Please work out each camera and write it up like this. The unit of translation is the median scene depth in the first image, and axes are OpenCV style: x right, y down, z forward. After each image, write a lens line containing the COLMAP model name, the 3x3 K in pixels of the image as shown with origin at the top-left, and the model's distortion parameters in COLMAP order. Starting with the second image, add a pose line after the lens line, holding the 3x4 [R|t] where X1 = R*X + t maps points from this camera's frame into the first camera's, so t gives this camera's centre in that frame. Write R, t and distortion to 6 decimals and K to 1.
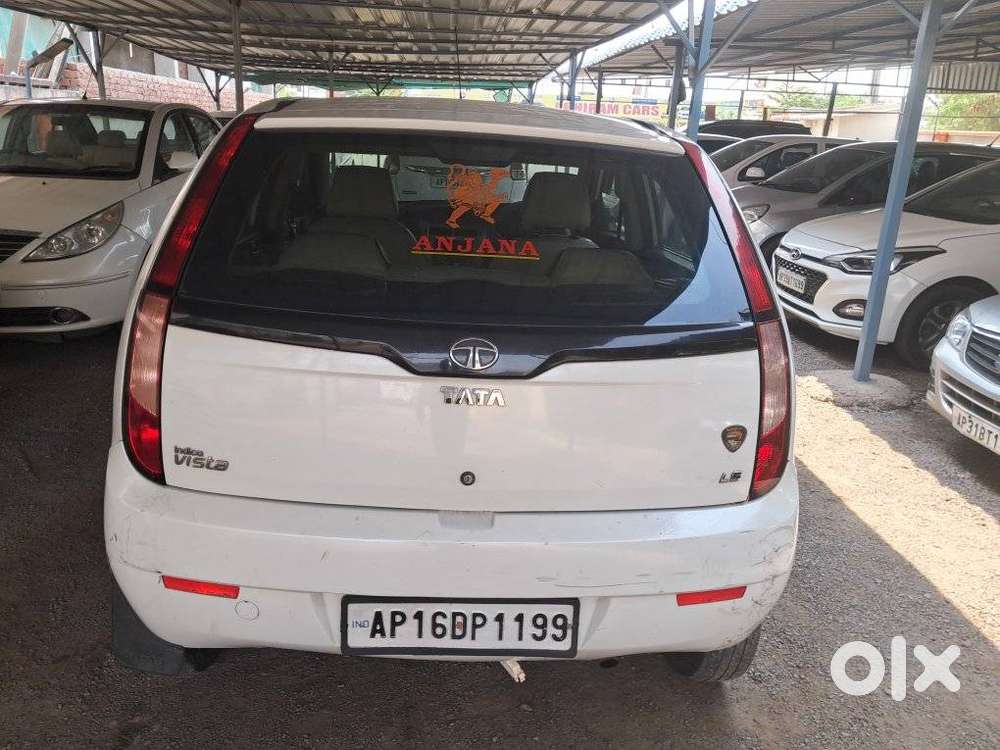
lens RADIAL K [[801.4, 0, 498.1], [0, 801.4, 376.7], [0, 0, 1]] dist [-0.001857, 0.007156]
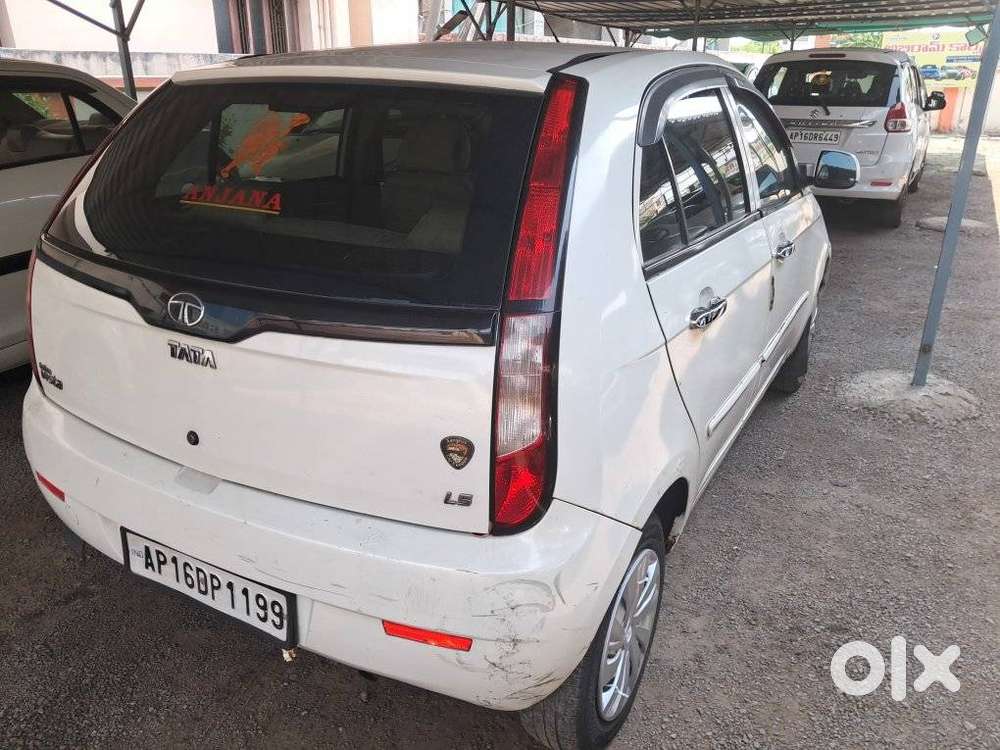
lens RADIAL K [[800.0, 0, 500.0], [0, 800.0, 375.0], [0, 0, 1]] dist [0.000907, 0.002147]
pose [[0.835413, 0.147785, -0.529381, 0.743723], [-0.123705, 0.989017, 0.080881, -0.068574], [0.535520, -0.002081, 0.844520, 0.357712]]
